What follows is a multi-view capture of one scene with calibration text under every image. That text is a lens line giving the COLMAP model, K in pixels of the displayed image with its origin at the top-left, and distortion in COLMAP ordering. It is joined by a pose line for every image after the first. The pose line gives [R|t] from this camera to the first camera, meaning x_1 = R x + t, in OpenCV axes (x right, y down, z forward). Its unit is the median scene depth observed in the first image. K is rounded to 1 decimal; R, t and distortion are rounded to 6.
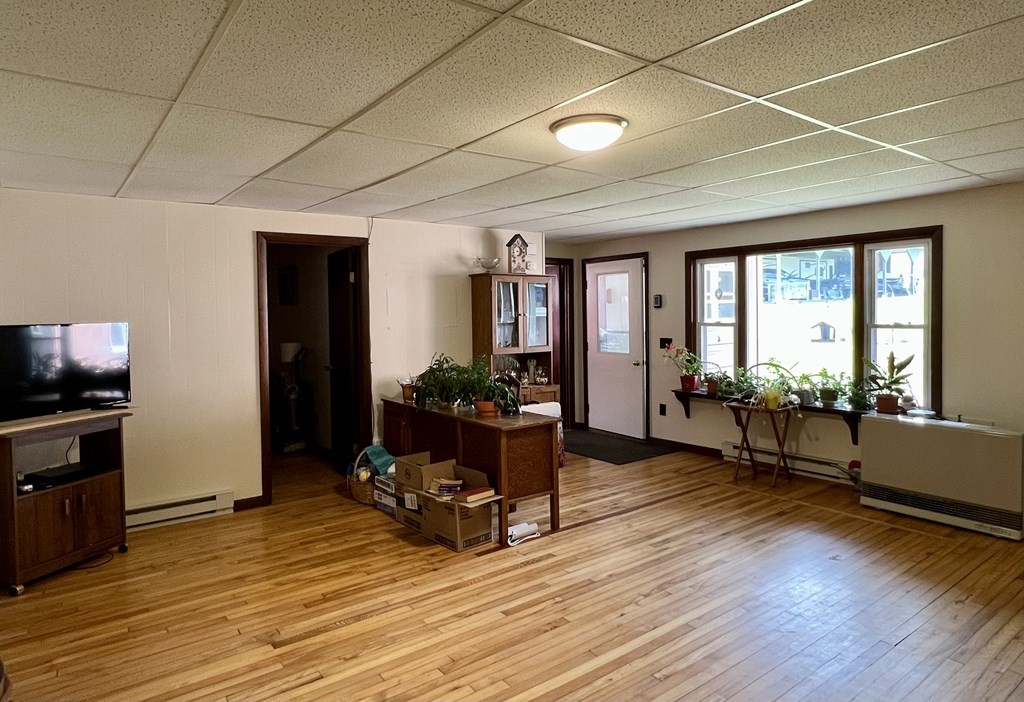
lens RADIAL K [[613.7, 0, 515.6], [0, 613.7, 343.6], [0, 0, 1]] dist [0.000331, -0.003632]
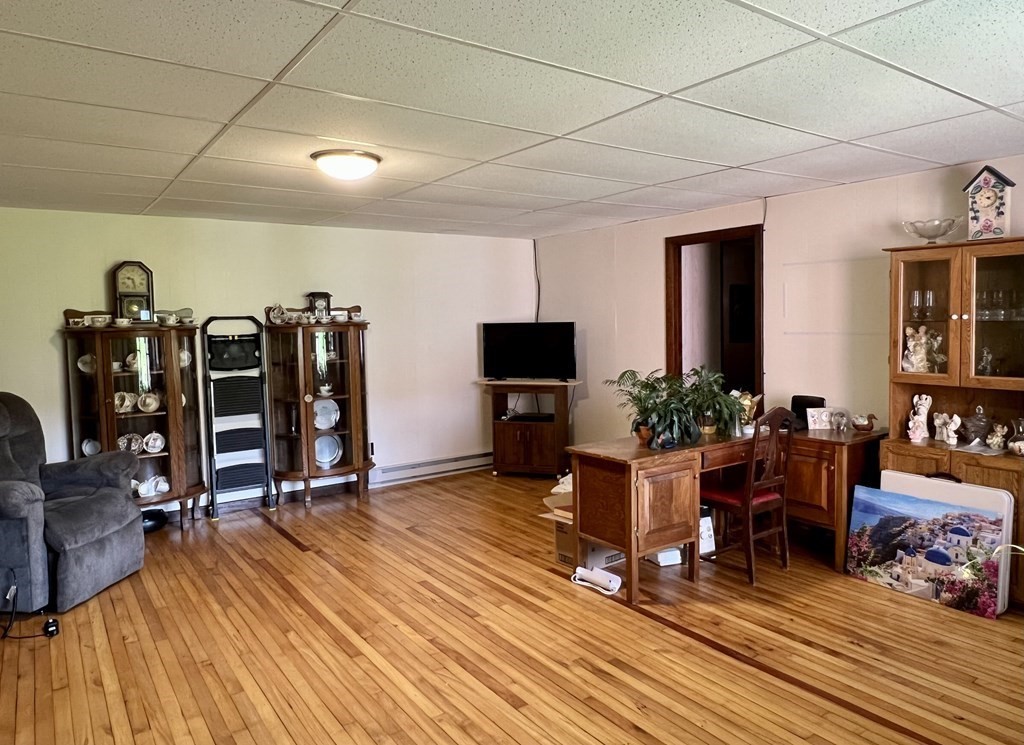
lens RADIAL K [[690.7, 0, 516.4], [0, 690.7, 367.3], [0, 0, 1]] dist [-0.010851, -0.001008]
pose [[-0.028153, 0.084443, -0.996031, 0.928384], [-0.032745, 0.995813, 0.085350, -0.059513], [0.999067, 0.035018, -0.025270, 0.896314]]
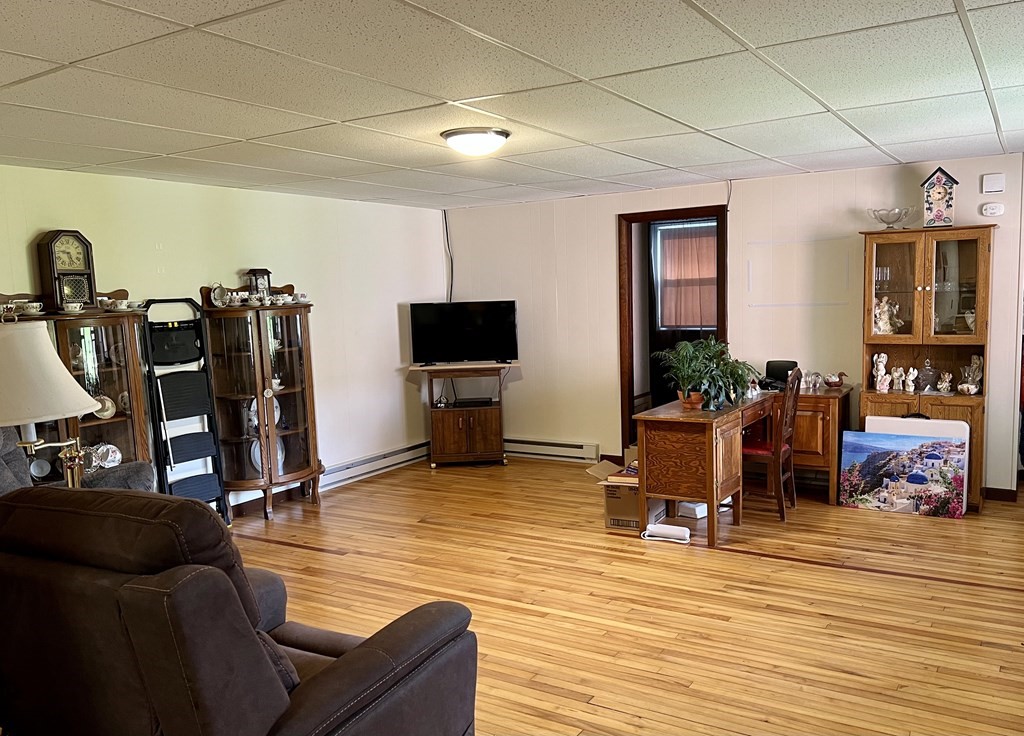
lens RADIAL K [[833.5, 0, 515.2], [0, 833.5, 410.7], [0, 0, 1]] dist [0.002723, -0.023980]
pose [[0.356821, 0.135283, -0.924325, 1.060051], [-0.020756, 0.990362, 0.136936, -0.042282], [0.933942, -0.029676, 0.356190, 0.338857]]
